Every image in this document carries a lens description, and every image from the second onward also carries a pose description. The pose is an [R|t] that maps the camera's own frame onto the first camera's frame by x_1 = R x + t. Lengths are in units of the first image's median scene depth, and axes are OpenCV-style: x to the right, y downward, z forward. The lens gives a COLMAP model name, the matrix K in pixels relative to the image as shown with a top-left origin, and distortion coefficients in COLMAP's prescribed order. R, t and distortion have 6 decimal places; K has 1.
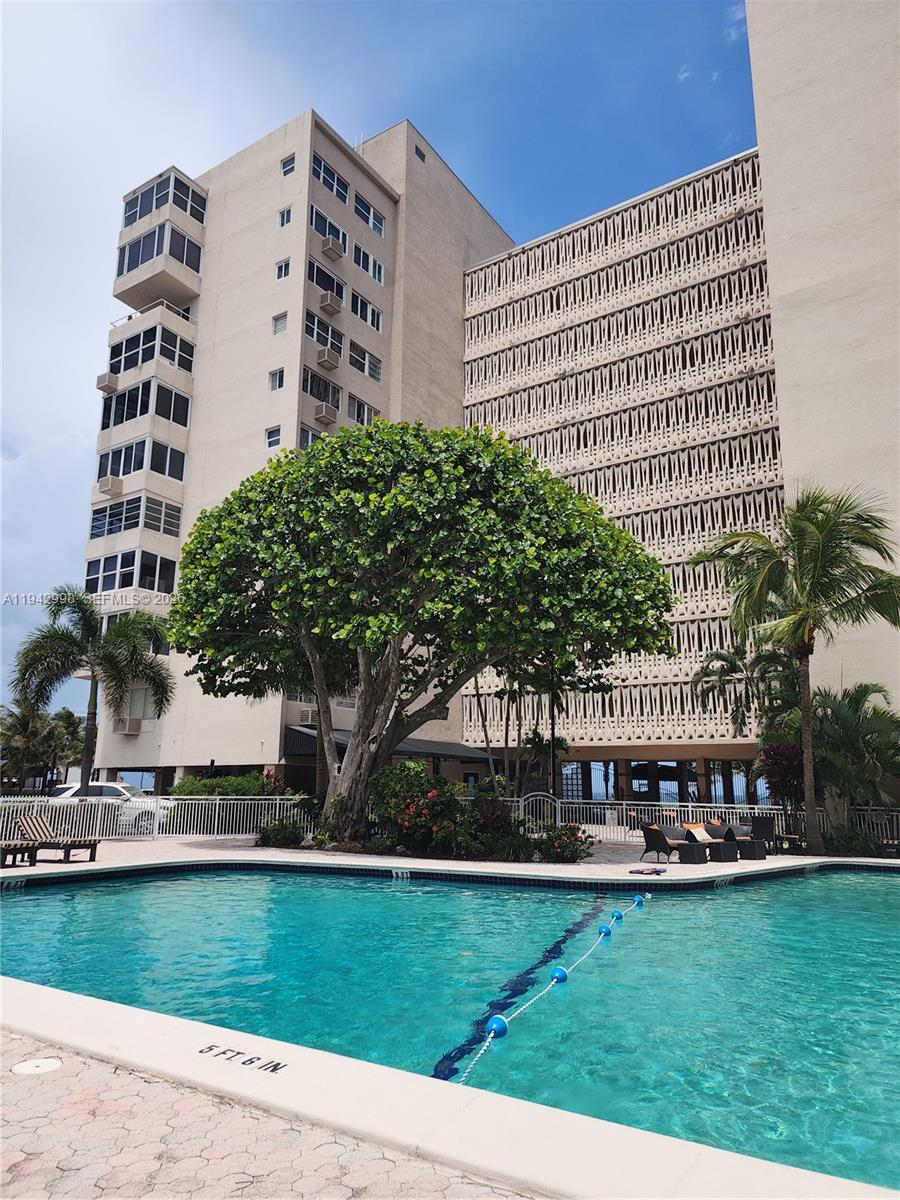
lens RADIAL K [[798.7, 0, 447.6], [0, 798.7, 603.7], [0, 0, 1]] dist [0.083491, -0.079322]
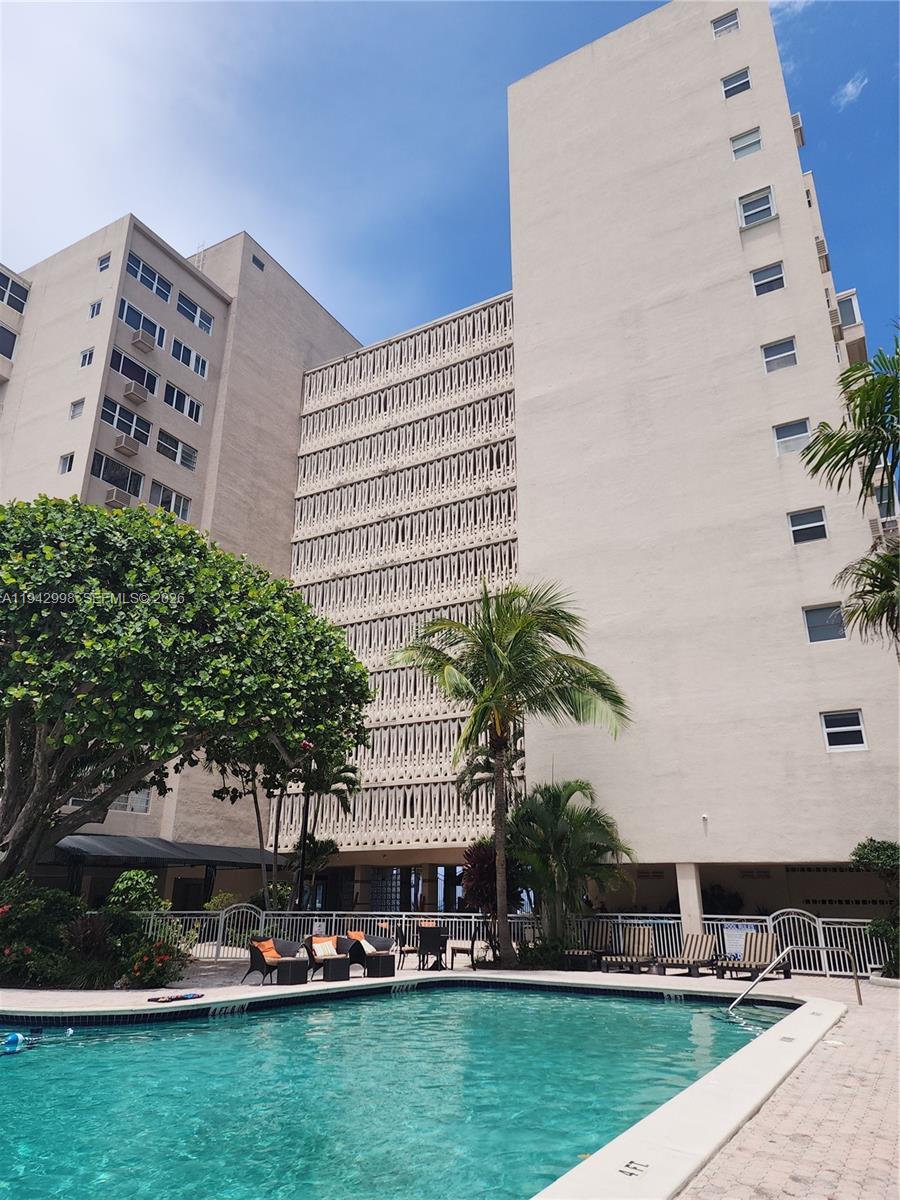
lens RADIAL K [[795.6, 0, 452.4], [0, 795.6, 590.8], [0, 0, 1]] dist [0.089437, -0.079461]
pose [[0.996987, 0.021364, 0.074573, 0.178540], [-0.010943, 0.990449, -0.137441, 0.004297], [-0.076798, 0.136211, 0.987699, 0.016911]]
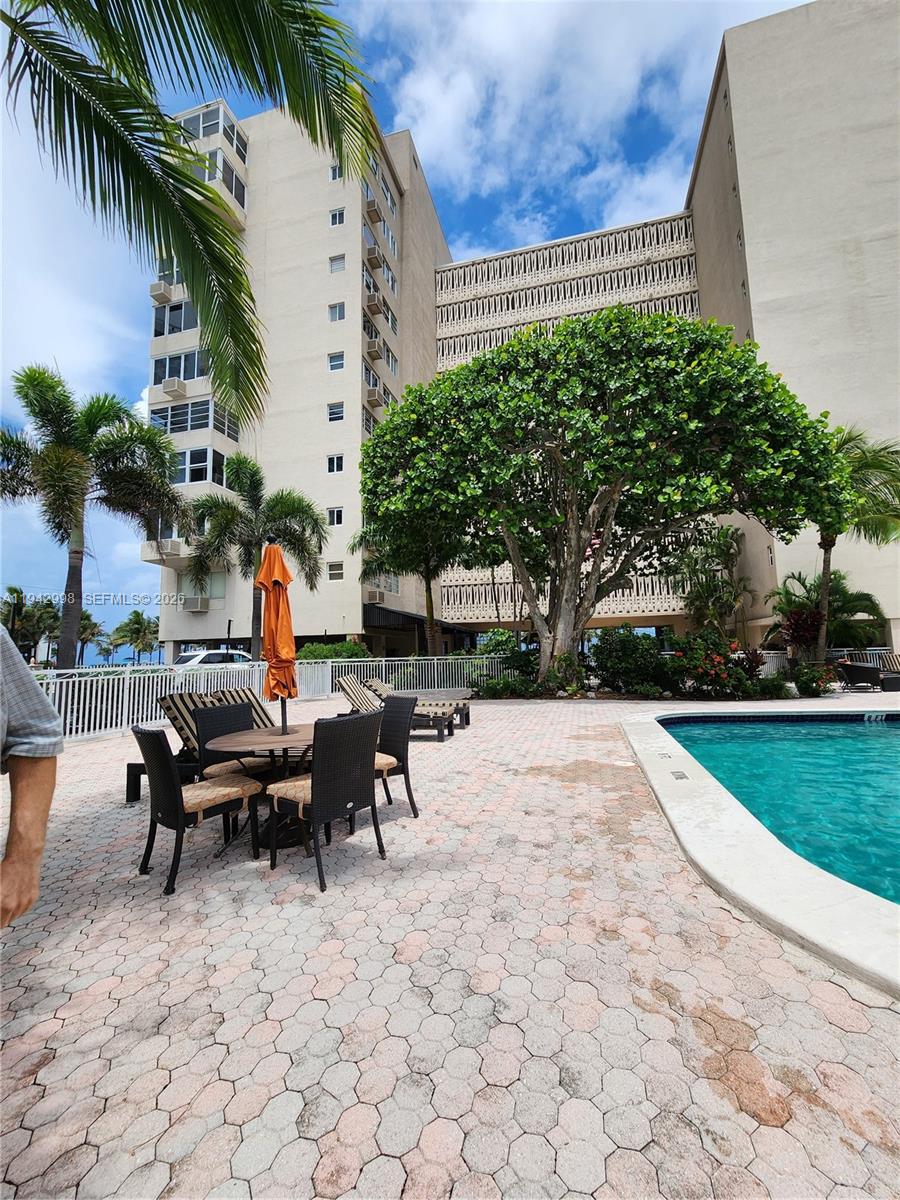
lens RADIAL K [[492.5, 0, 449.9], [0, 492.5, 597.7], [0, 0, 1]] dist [-0.001196, 0.001150]
pose [[0.946101, 0.008056, 0.323772, -0.276362], [-0.043837, 0.993676, 0.103375, 0.052366], [-0.320892, -0.111997, 0.940471, 0.218906]]
